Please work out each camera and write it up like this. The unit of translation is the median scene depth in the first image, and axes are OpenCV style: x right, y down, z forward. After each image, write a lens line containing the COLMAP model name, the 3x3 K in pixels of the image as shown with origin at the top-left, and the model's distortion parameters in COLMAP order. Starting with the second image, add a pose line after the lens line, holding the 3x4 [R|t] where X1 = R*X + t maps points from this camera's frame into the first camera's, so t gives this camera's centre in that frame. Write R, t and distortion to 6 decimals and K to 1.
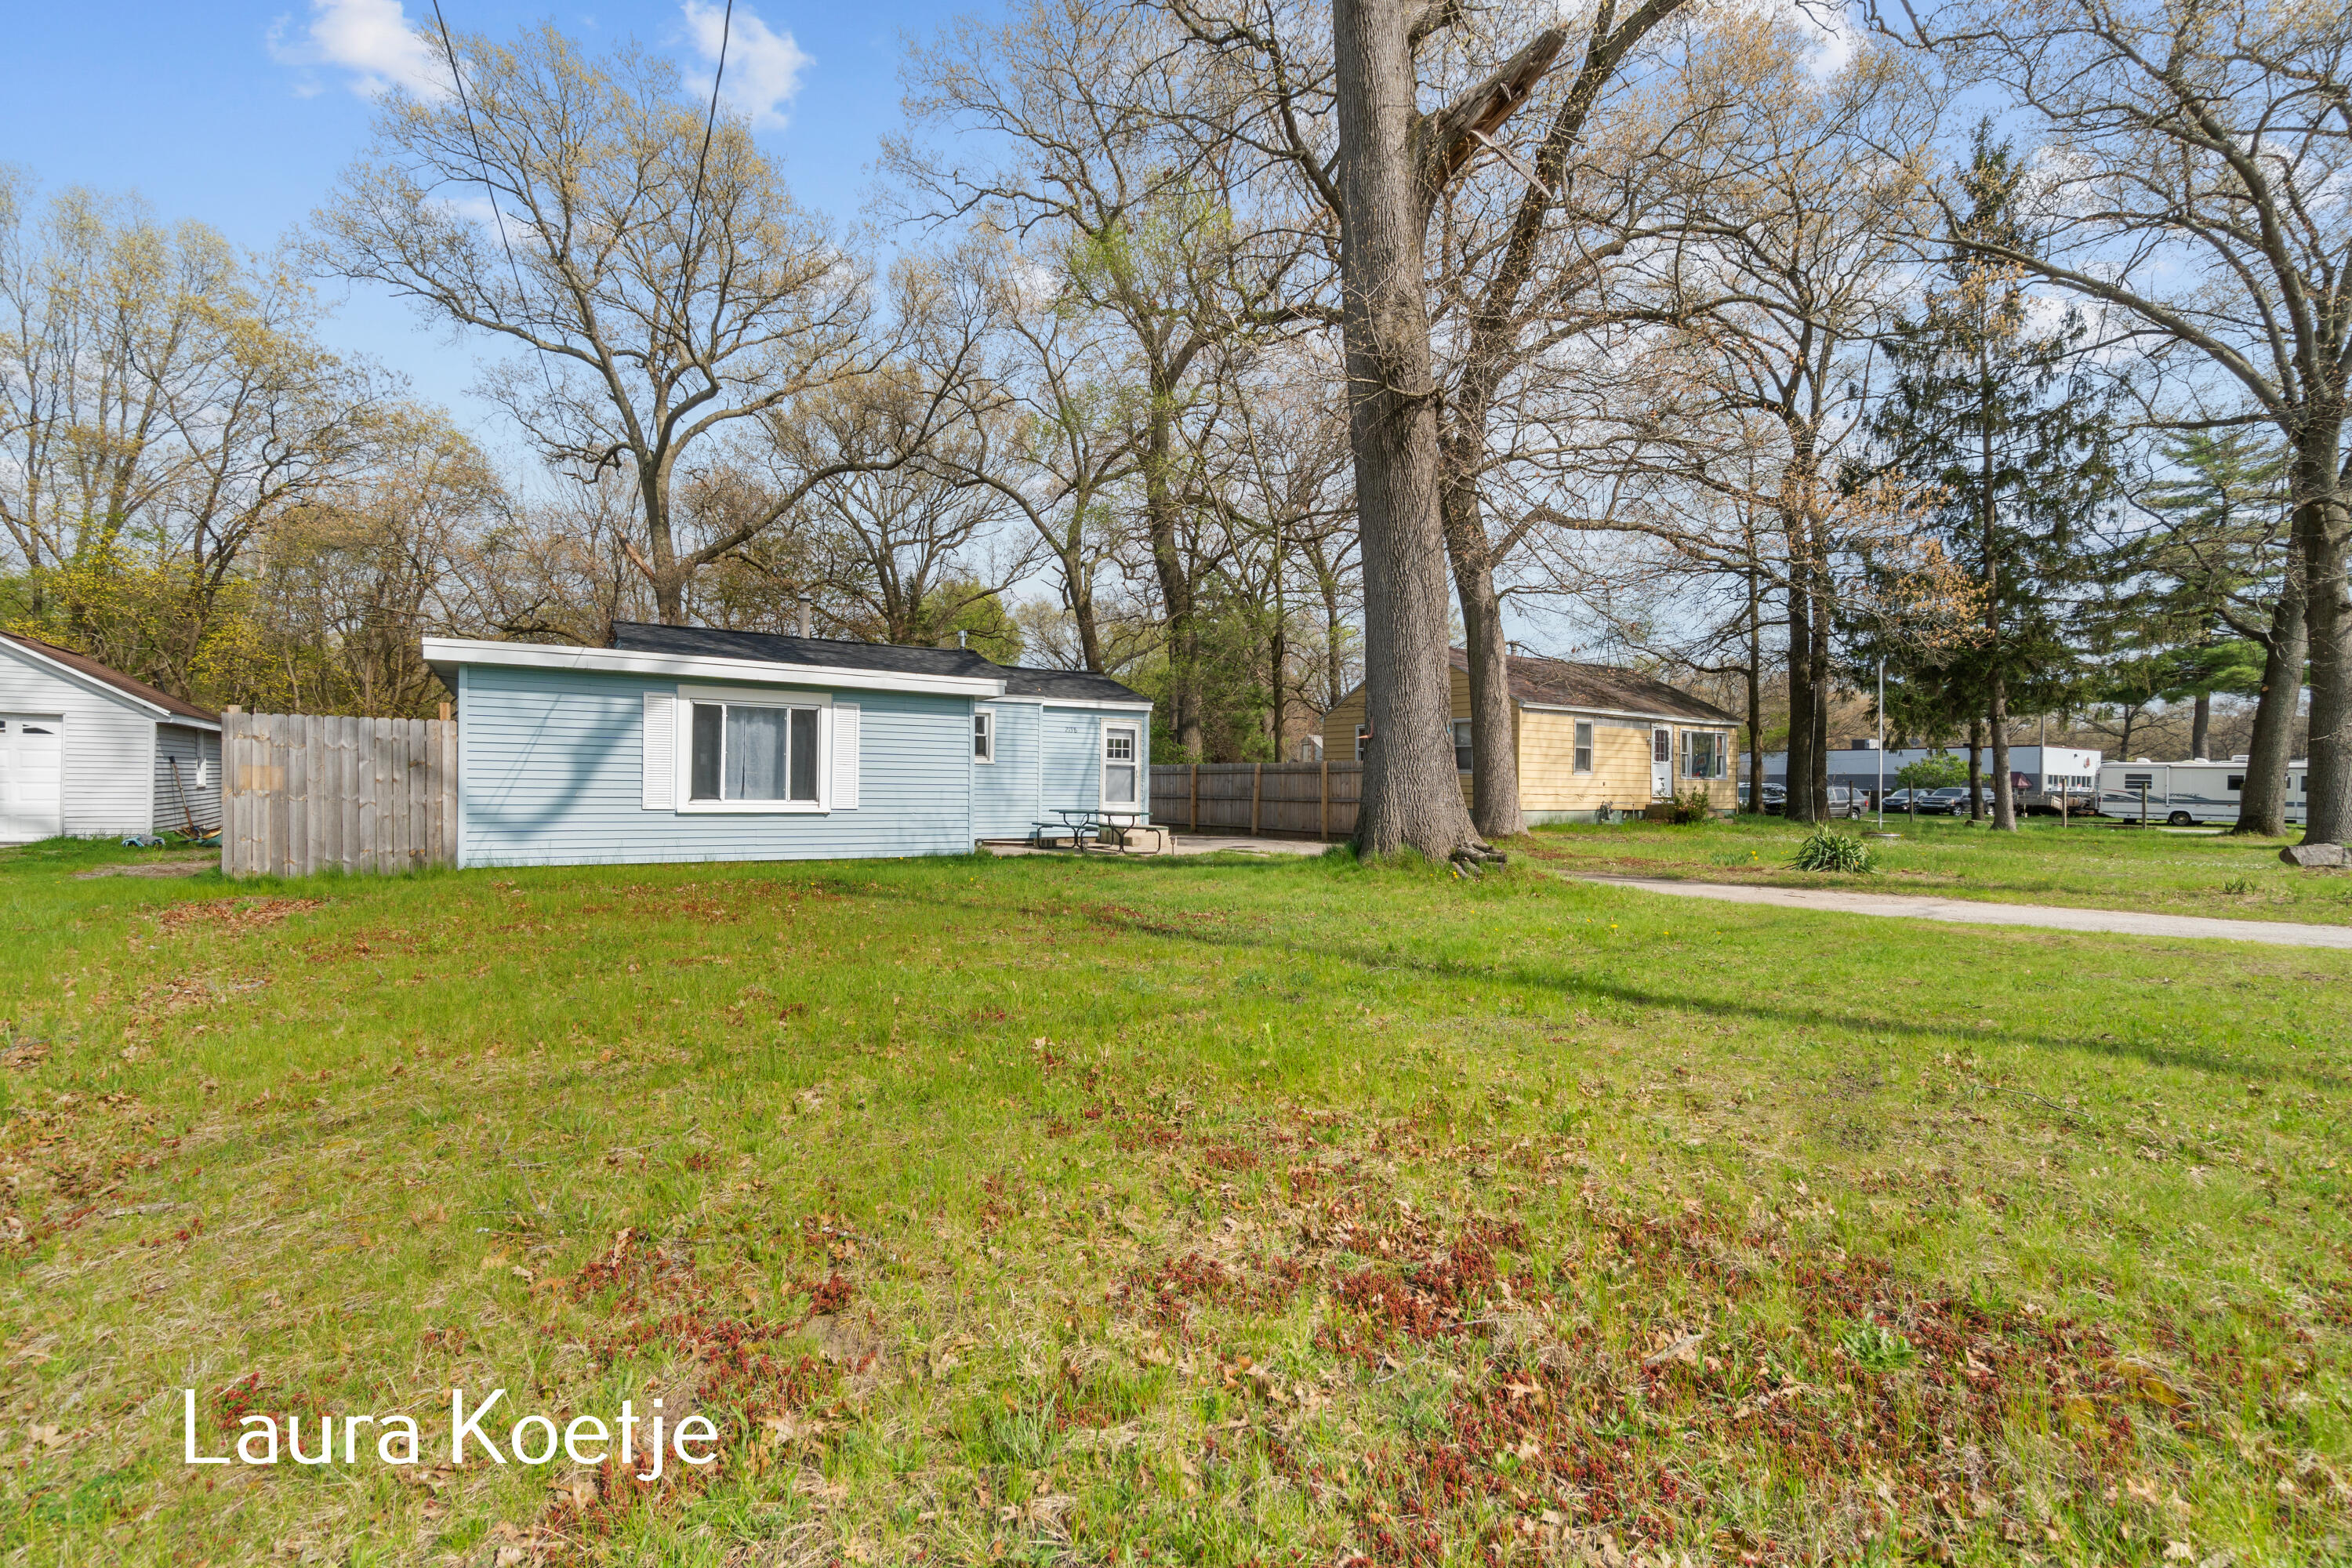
lens RADIAL K [[1032.4, 0, 1176.0], [0, 1032.4, 784.0], [0, 0, 1]] dist [-0.000613, -0.000122]
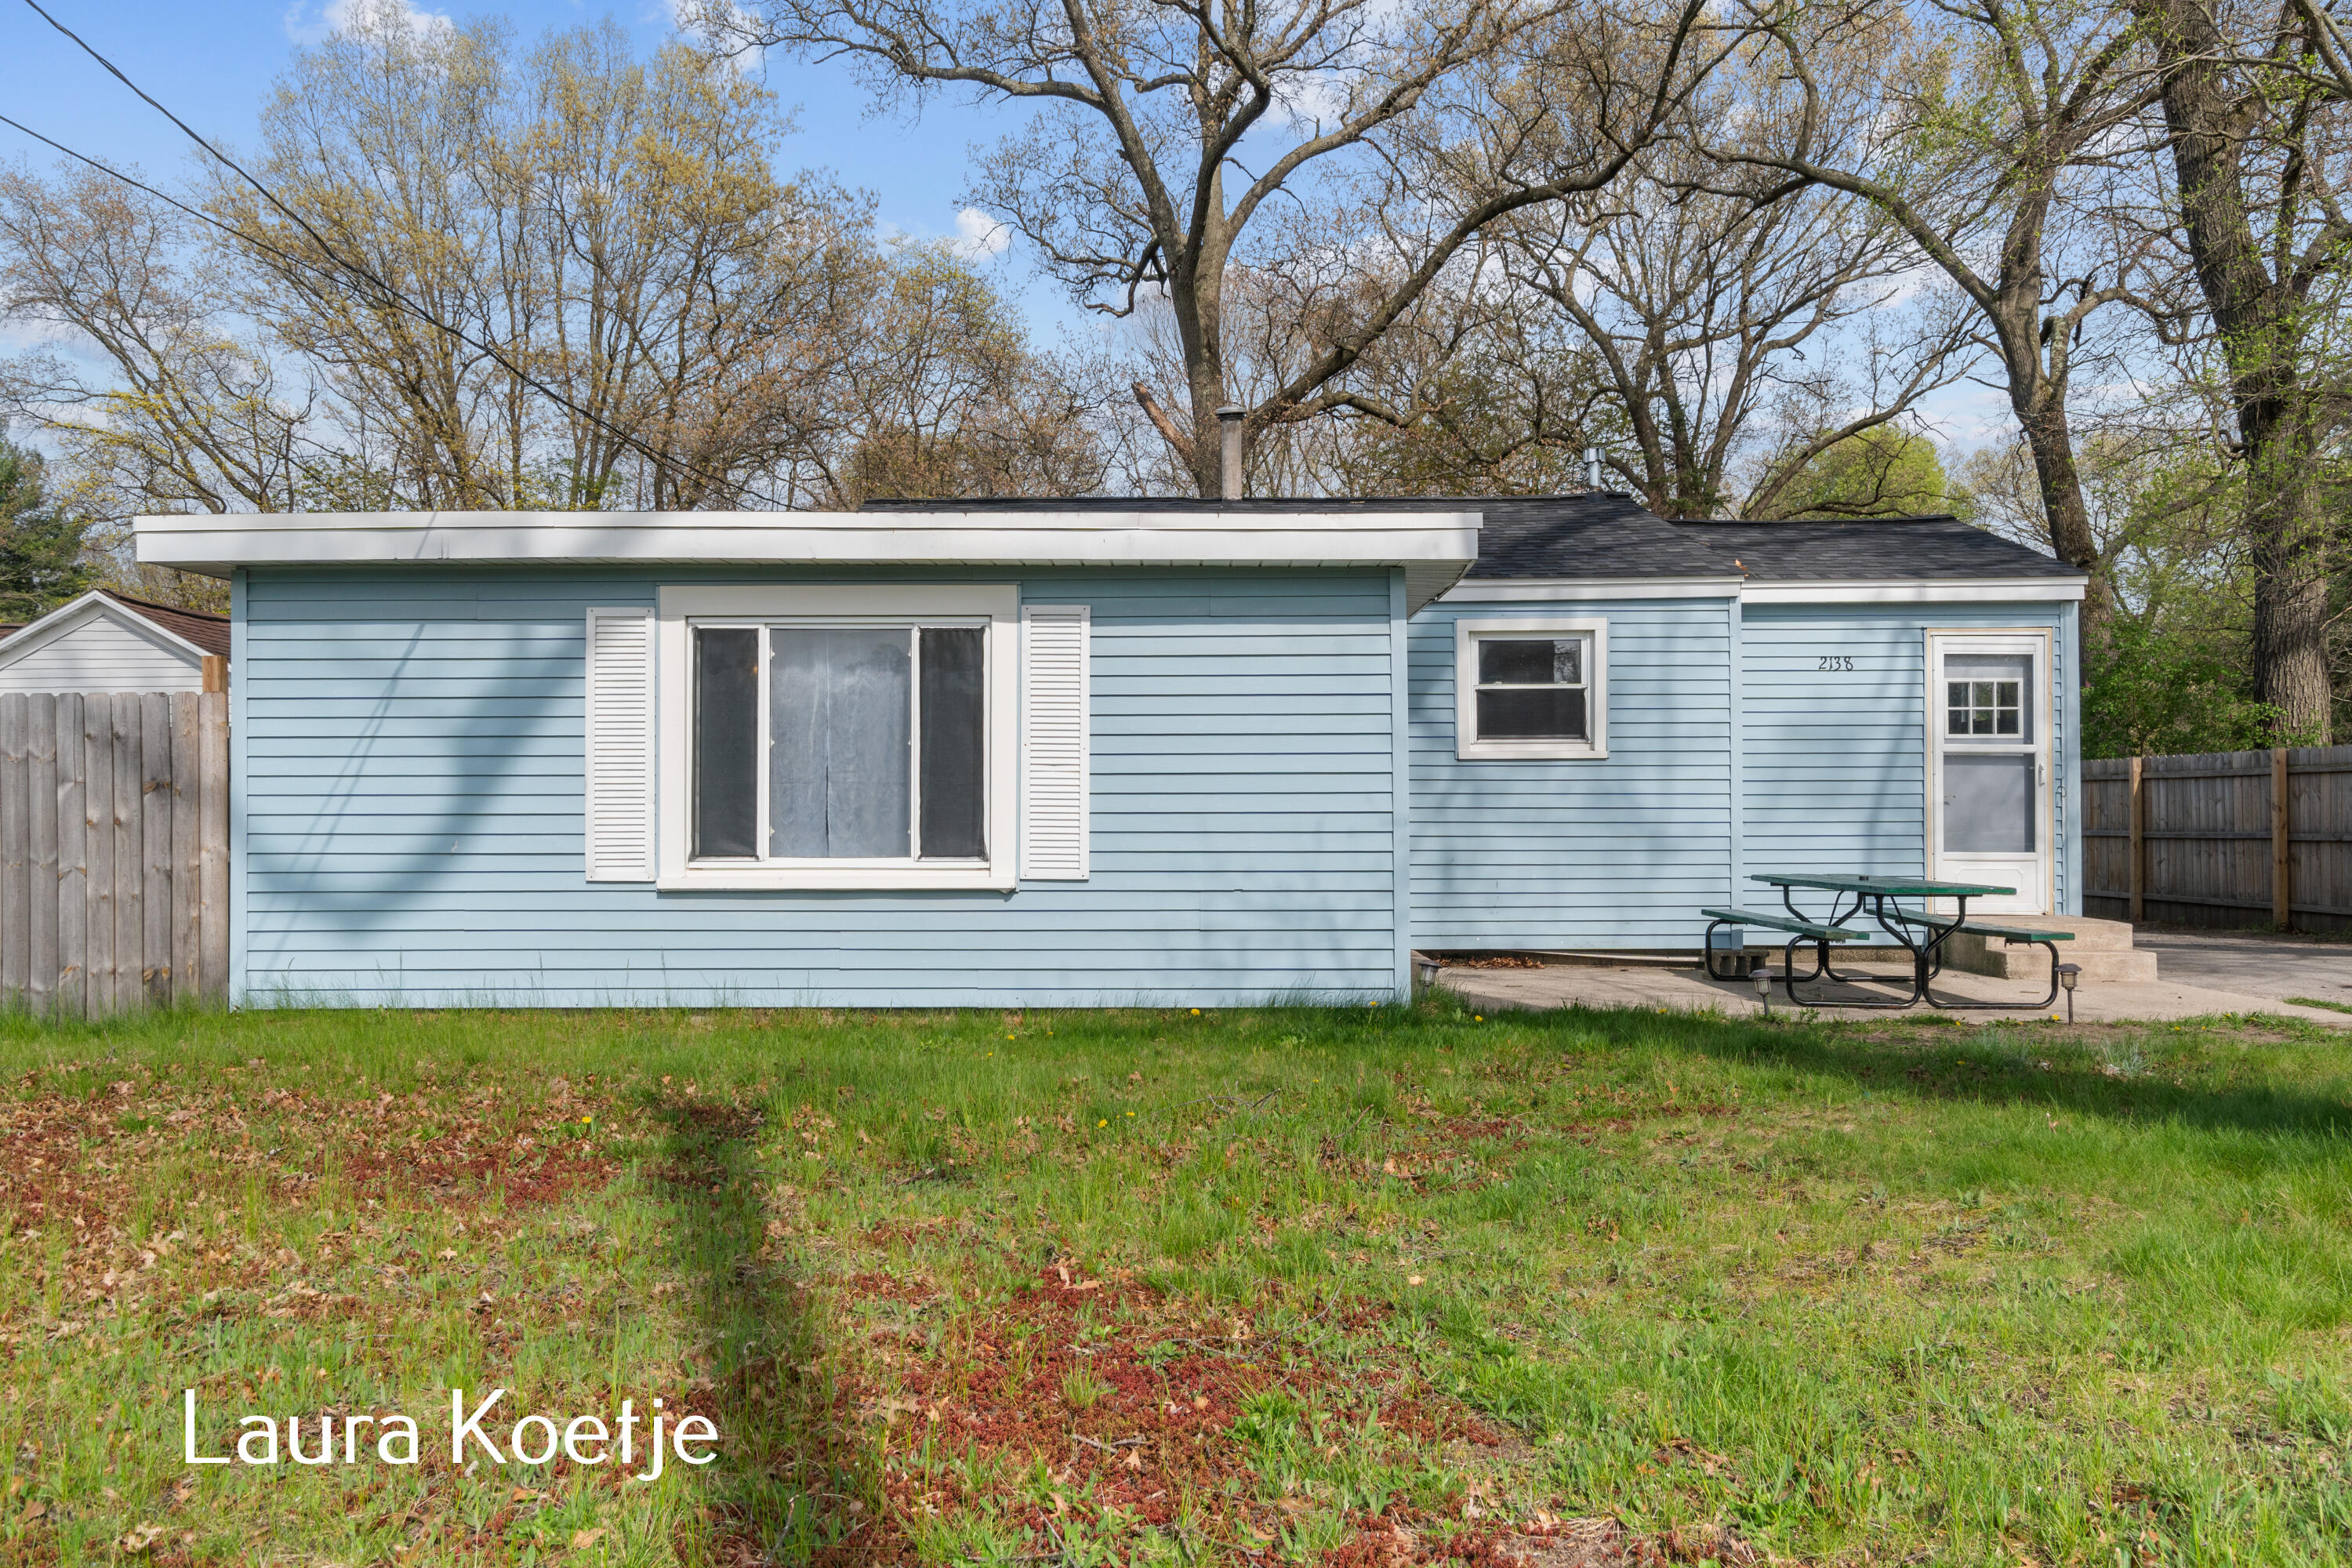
lens RADIAL K [[1804.4, 0, 1181.0], [0, 1804.4, 810.6], [0, 0, 1]] dist [-0.001783, -0.001800]
pose [[0.832744, -0.016275, -0.553419, 0.086343], [0.014924, 0.999864, -0.006948, 0.003459], [0.553457, -0.002473, 0.832874, 0.431792]]
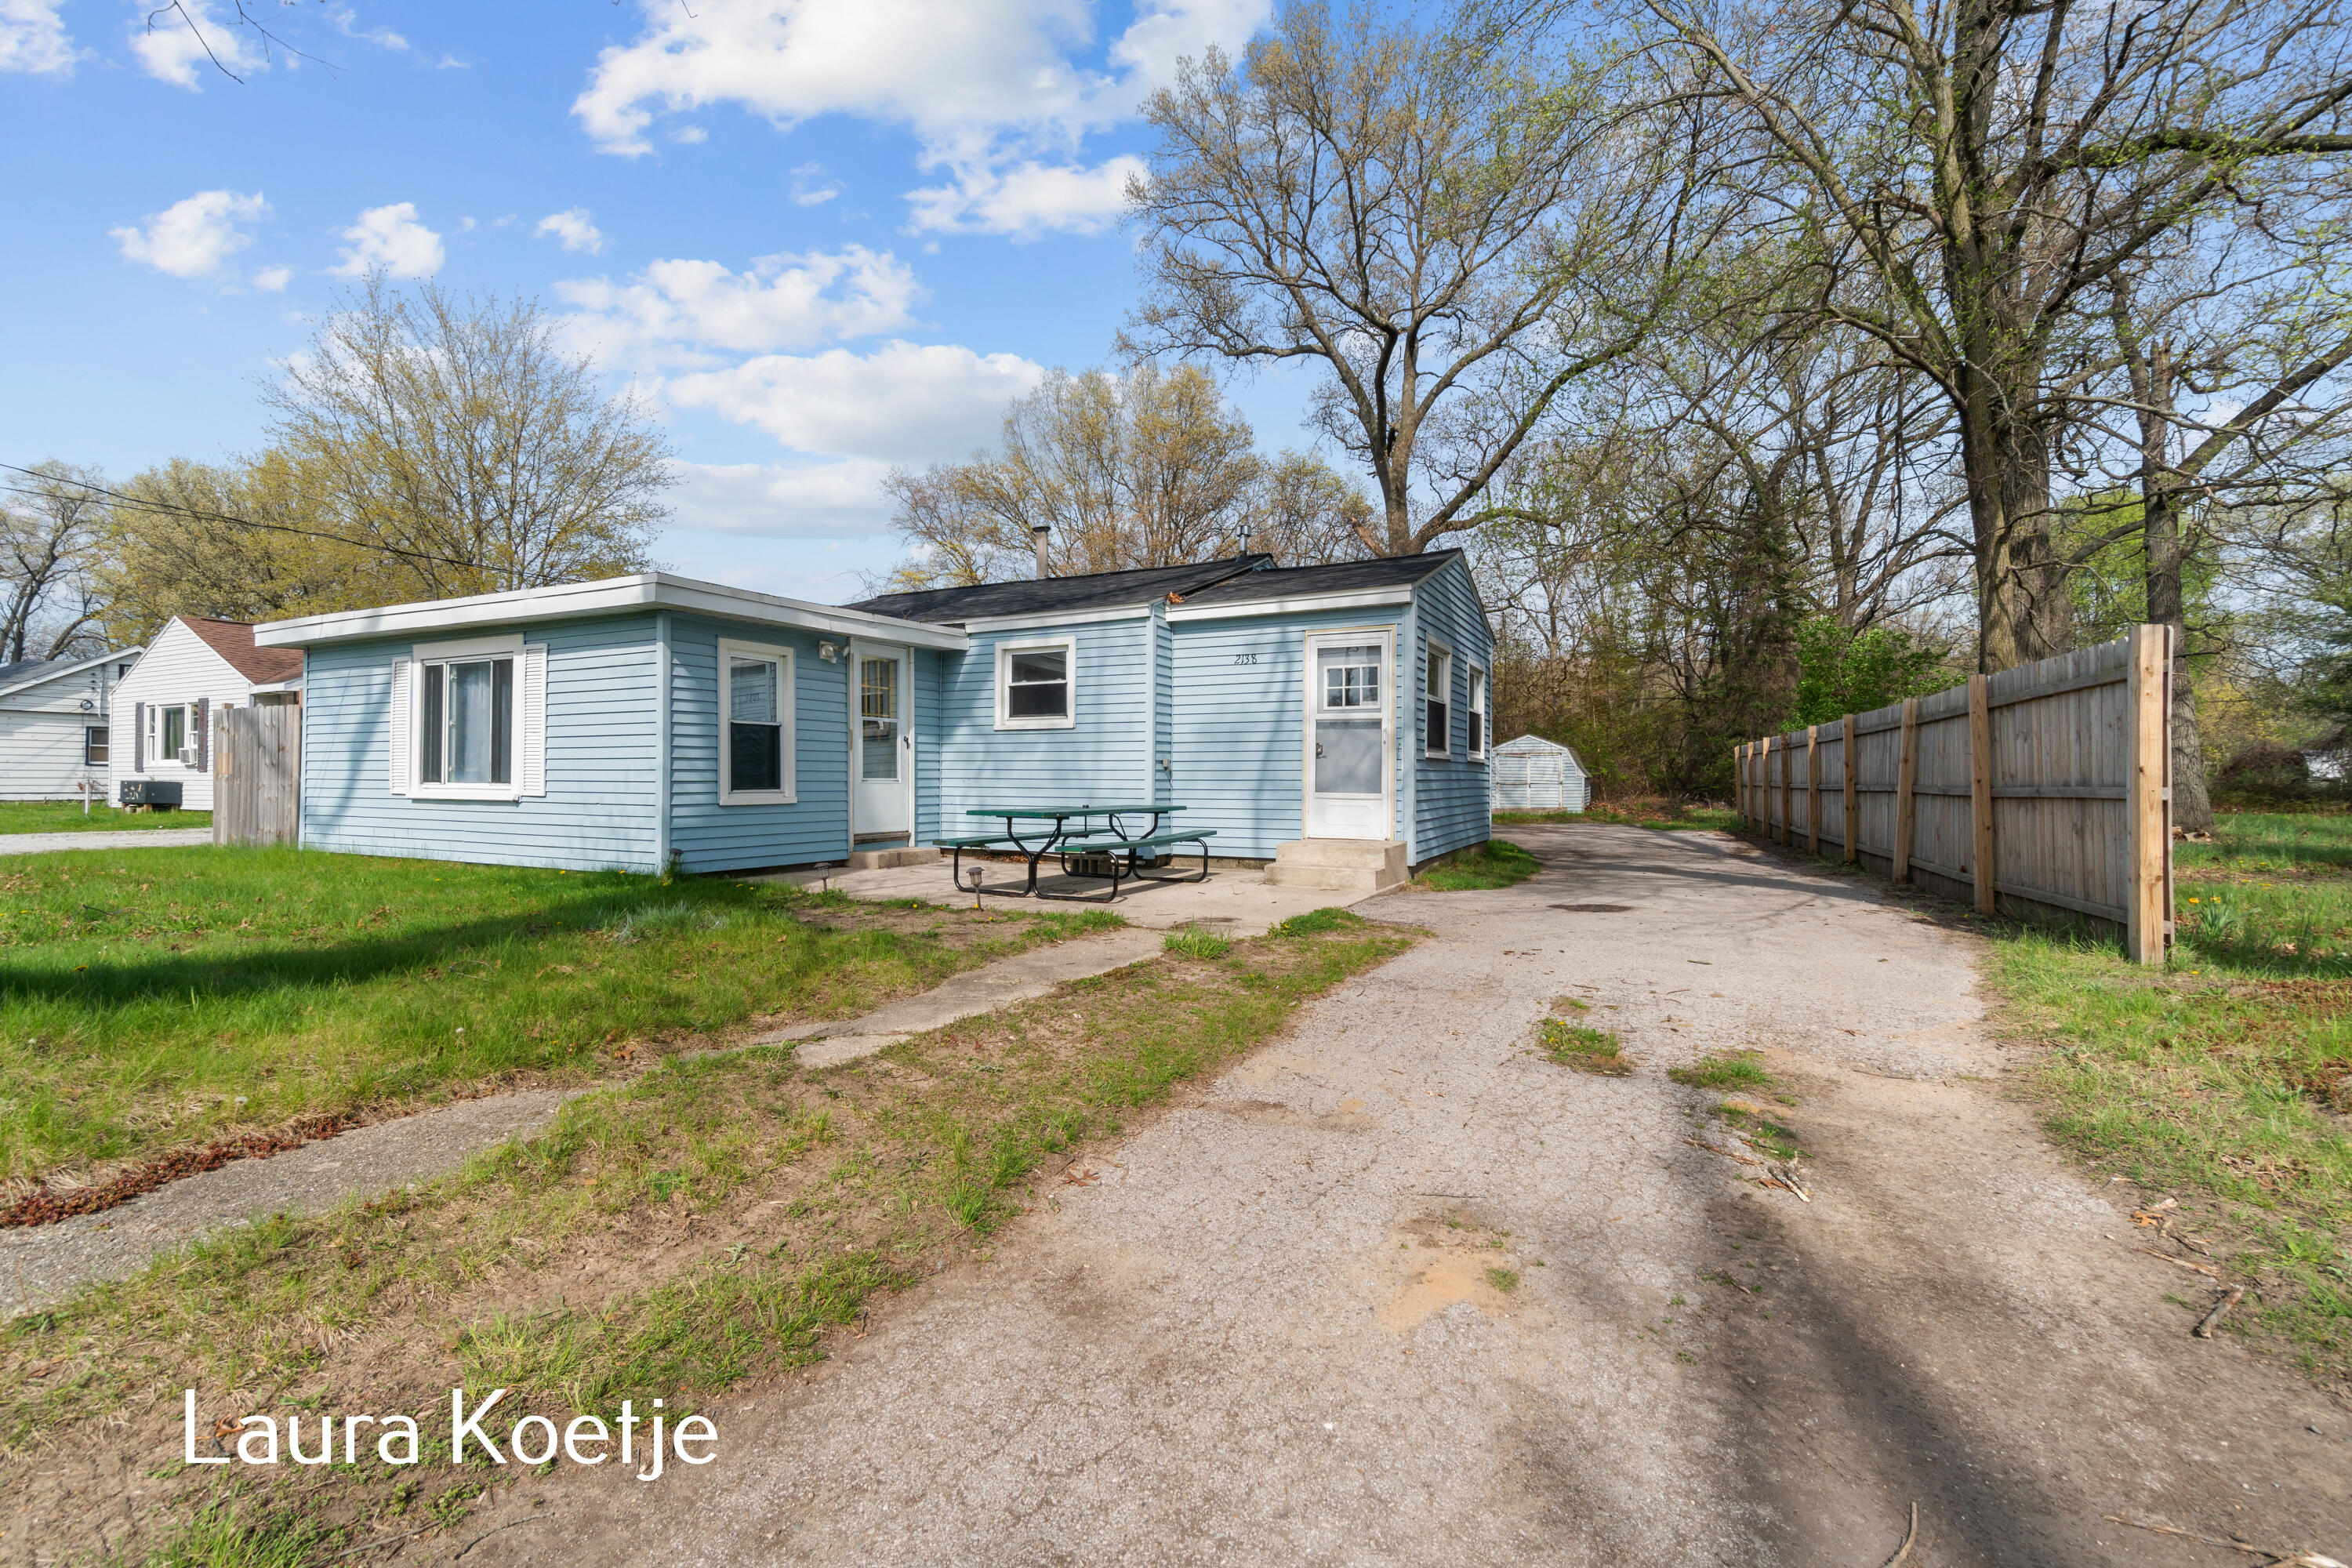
lens RADIAL K [[994.9, 0, 1176.0], [0, 994.9, 784.0], [0, 0, 1]] dist [0.000497, 0.000049]
pose [[0.506759, -0.005944, -0.862067, 0.449551], [0.006307, 0.999975, -0.003188, 0.019589], [0.862065, -0.003821, 0.506784, 0.961928]]
